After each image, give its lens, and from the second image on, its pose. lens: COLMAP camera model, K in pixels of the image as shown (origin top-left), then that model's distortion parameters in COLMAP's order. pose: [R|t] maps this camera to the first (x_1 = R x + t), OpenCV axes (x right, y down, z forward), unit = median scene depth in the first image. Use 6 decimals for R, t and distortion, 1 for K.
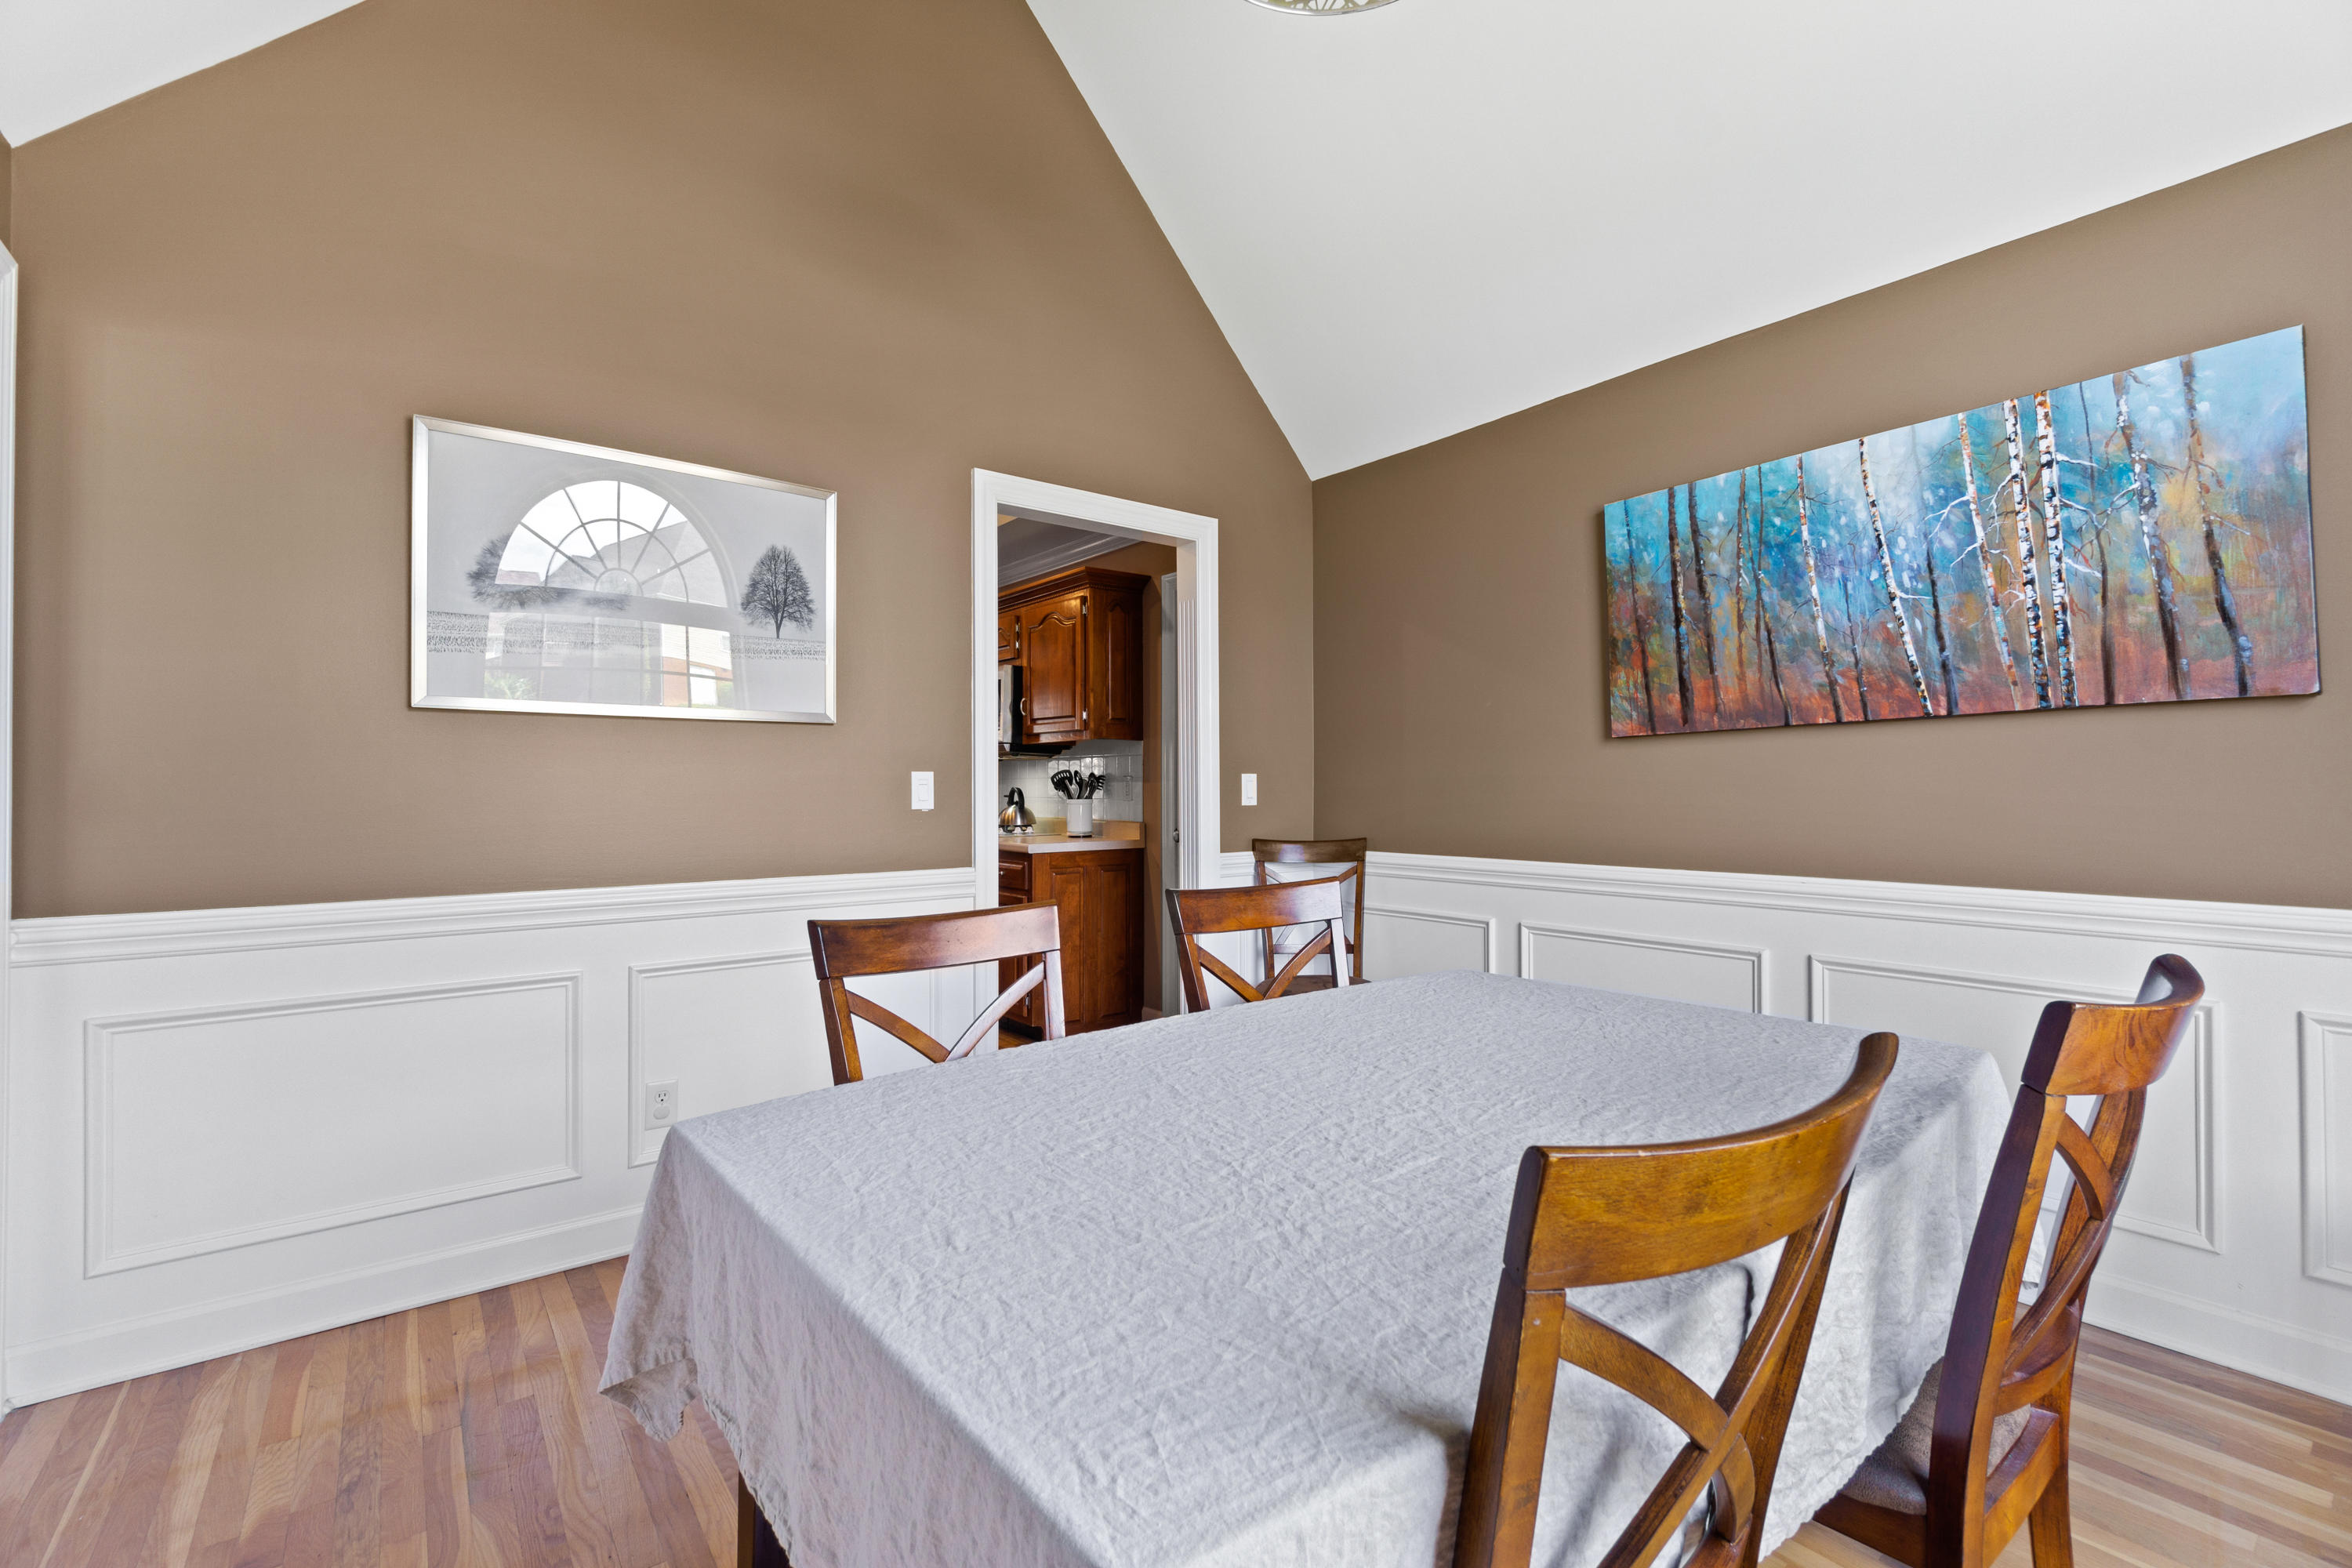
lens RADIAL K [[1022.5, 0, 1179.9], [0, 1022.5, 774.7], [0, 0, 1]] dist [-0.000973, -0.000380]
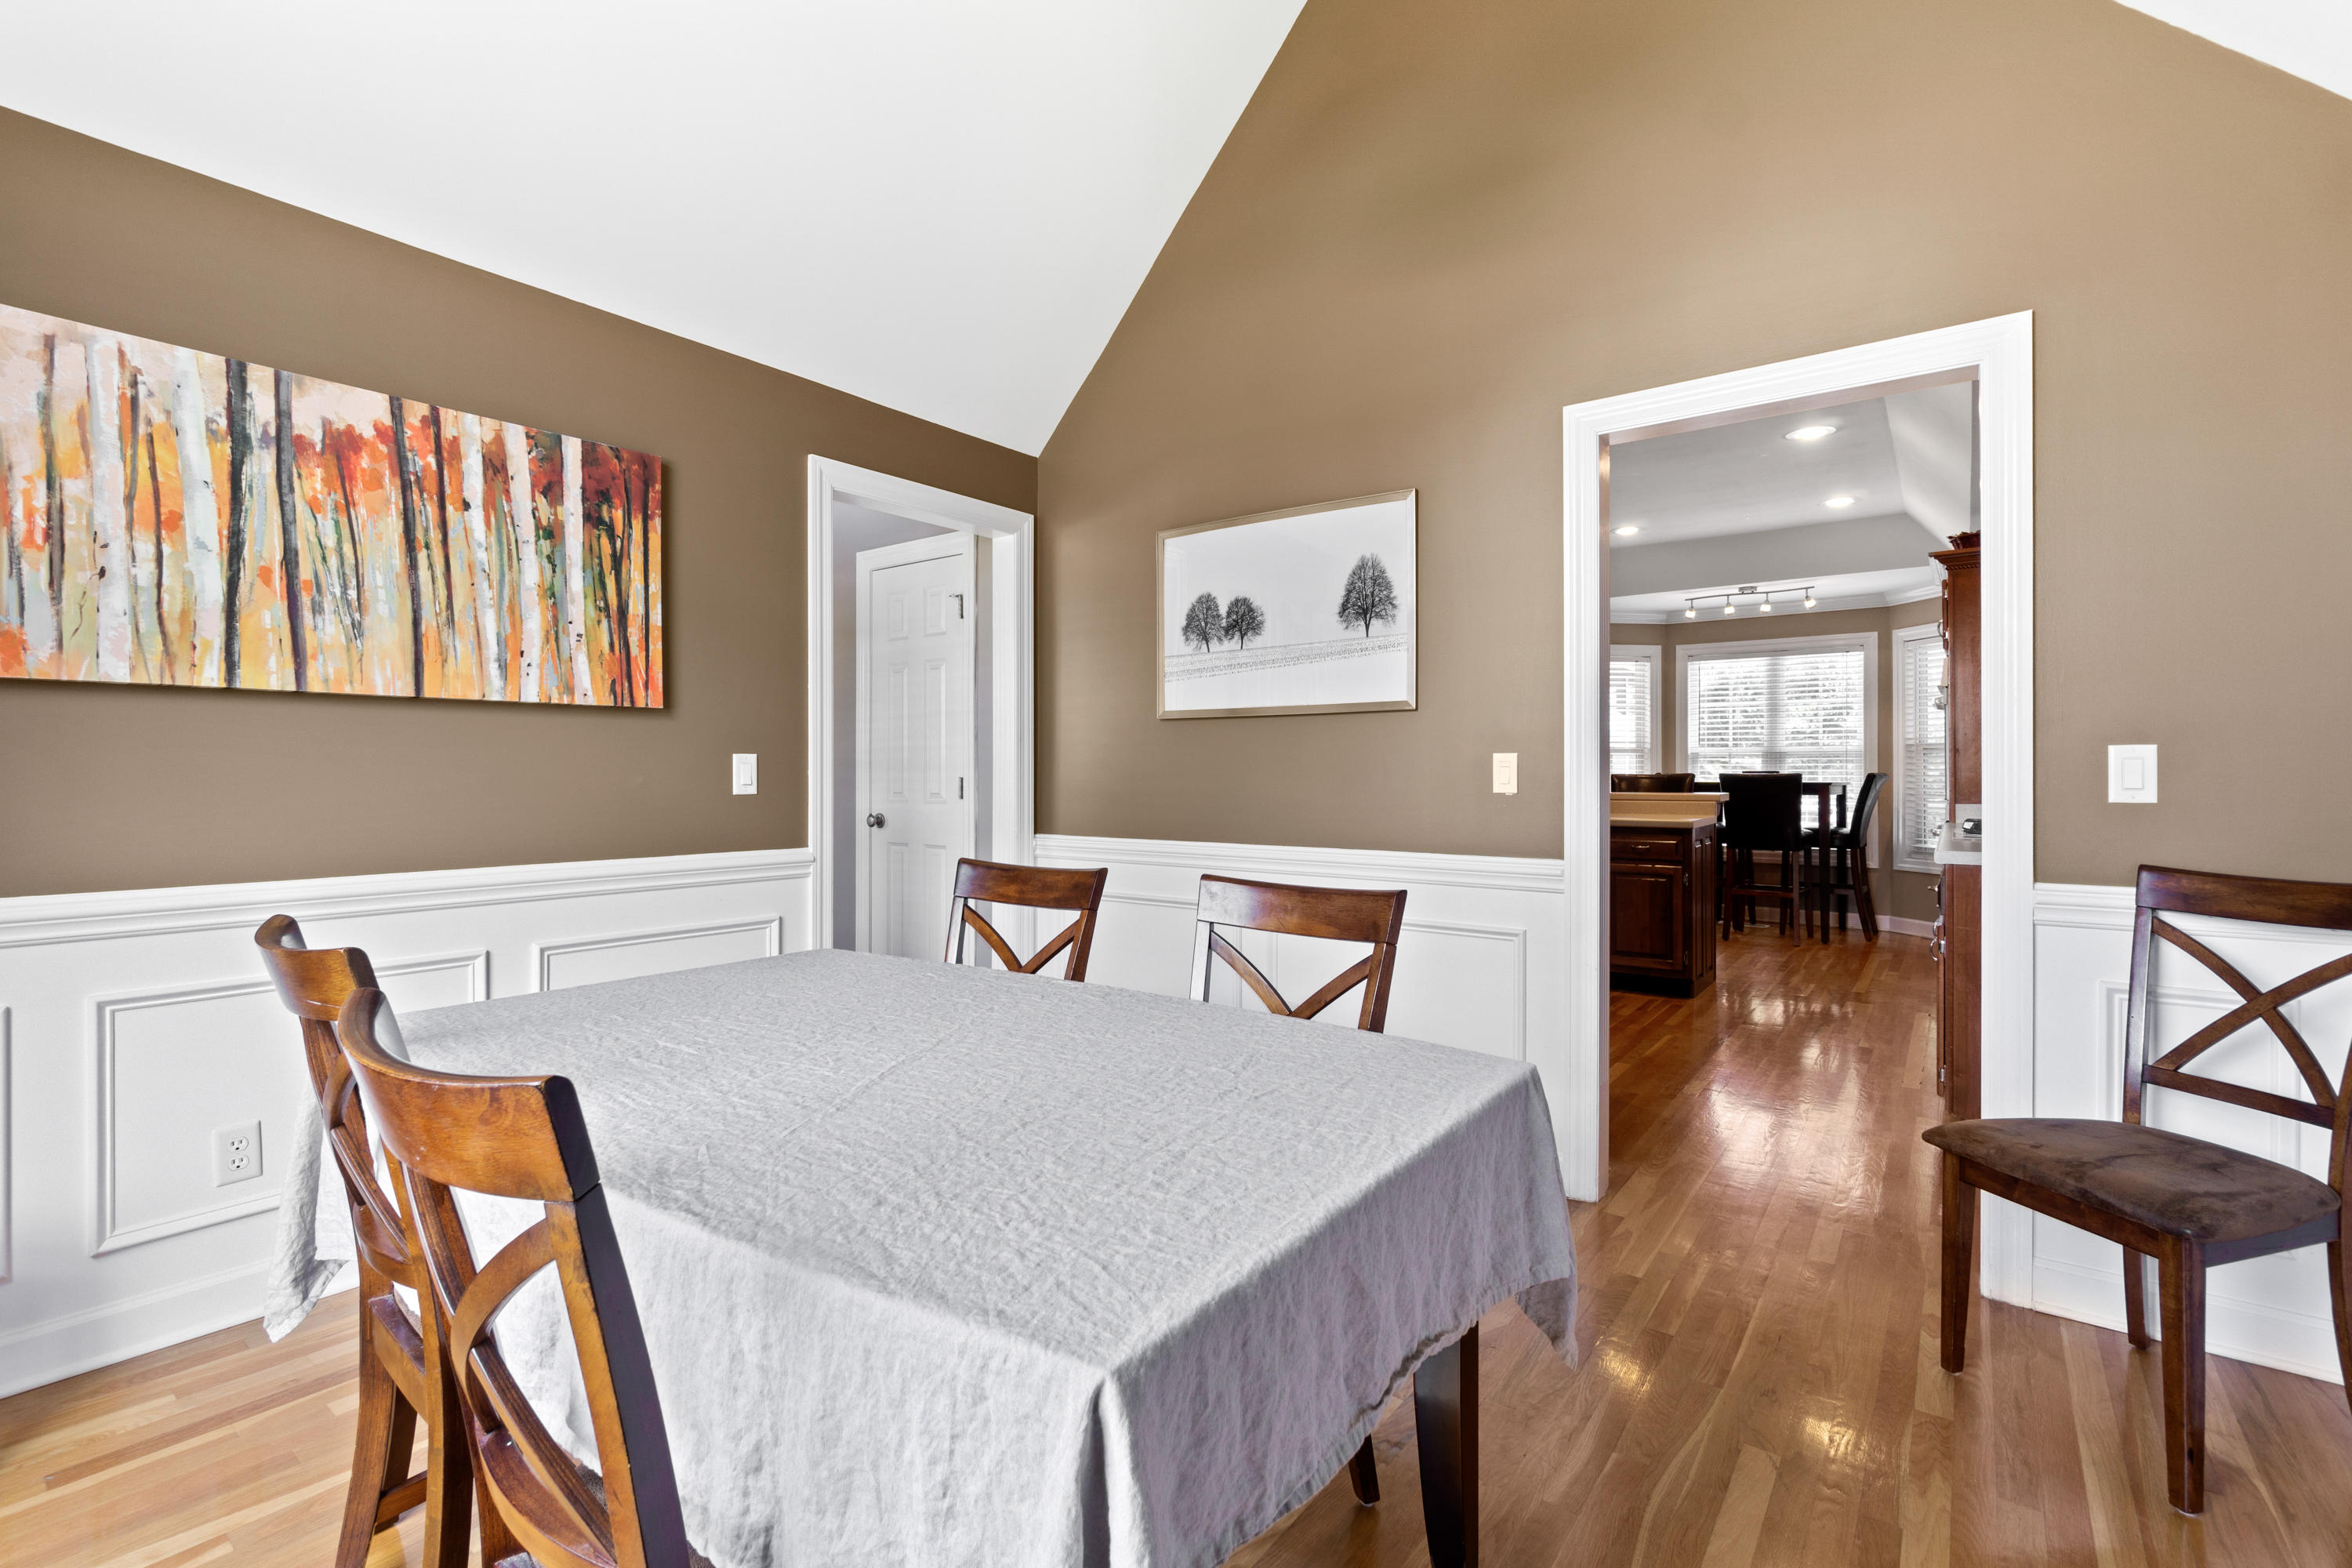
lens RADIAL K [[1022.5, 0, 1179.9], [0, 1022.5, 774.7], [0, 0, 1]] dist [-0.000973, -0.000380]
pose [[0.259701, 0.005640, -0.965673, 0.633099], [0.013865, 0.999858, 0.009568, 0.004077], [0.965590, -0.015874, 0.259586, 0.502541]]
